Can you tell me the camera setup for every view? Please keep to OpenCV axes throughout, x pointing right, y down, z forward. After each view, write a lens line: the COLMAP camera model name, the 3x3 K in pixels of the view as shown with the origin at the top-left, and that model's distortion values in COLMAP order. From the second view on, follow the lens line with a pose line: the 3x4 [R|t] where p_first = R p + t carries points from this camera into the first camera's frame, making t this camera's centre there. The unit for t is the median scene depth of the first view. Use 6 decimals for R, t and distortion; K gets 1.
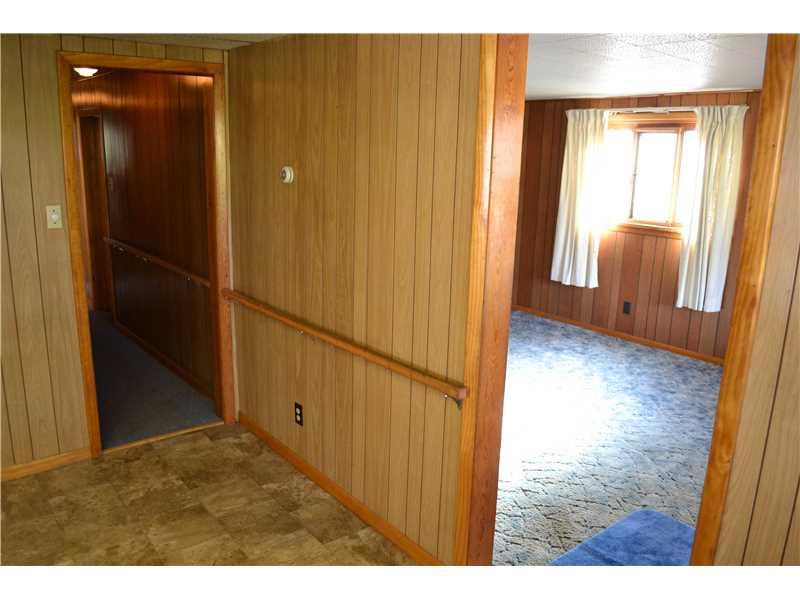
lens RADIAL K [[642.3, 0, 400.0], [0, 642.3, 300.0], [0, 0, 1]] dist [-0.088168, 0.018112]
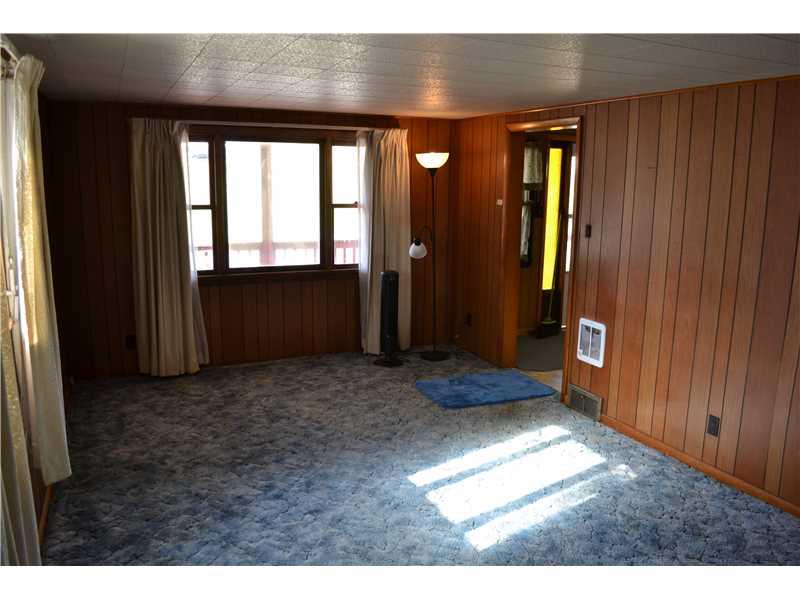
lens RADIAL K [[642.3, 0, 400.0], [0, 642.3, 300.0], [0, 0, 1]] dist [-0.088168, 0.018112]
pose [[-0.968814, -0.083572, 0.233270, 0.091707], [0.017692, 0.915674, 0.401531, -0.287926], [-0.247157, 0.393136, -0.885640, 1.267331]]
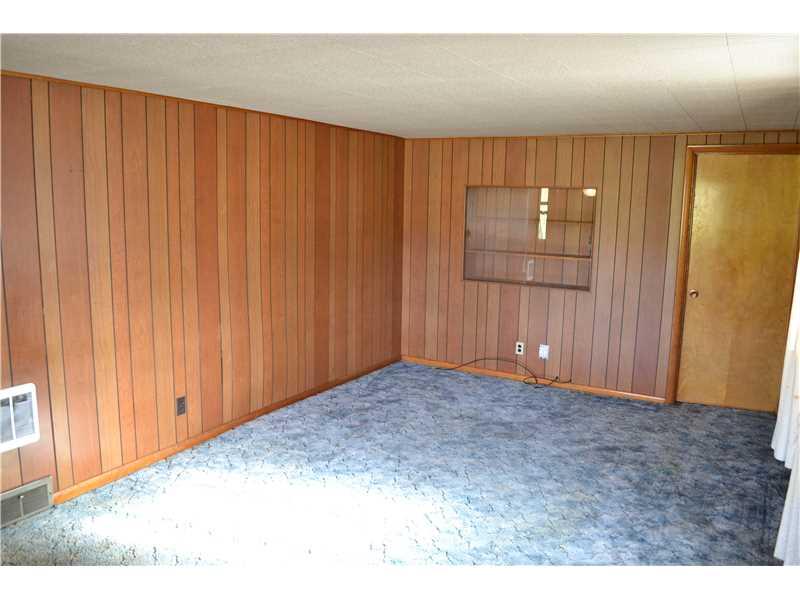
lens RADIAL K [[642.3, 0, 400.0], [0, 642.3, 300.0], [0, 0, 1]] dist [-0.088168, 0.018112]
pose [[0.372397, 0.139261, -0.917566, 0.672364], [-0.224954, 0.972739, 0.056337, -0.115610], [0.900398, 0.185430, 0.393572, 0.569253]]
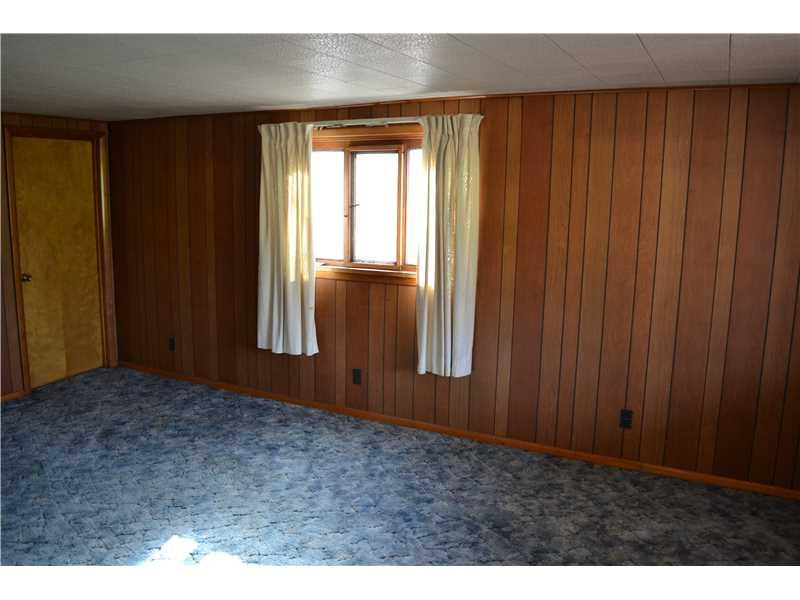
lens RADIAL K [[642.3, 0, 400.0], [0, 642.3, 300.0], [0, 0, 1]] dist [-0.088168, 0.018112]
pose [[0.913367, -0.073807, 0.400392, 0.105870], [0.097409, 0.994484, -0.038888, -0.049105], [-0.395313, 0.074521, 0.915519, 0.275005]]
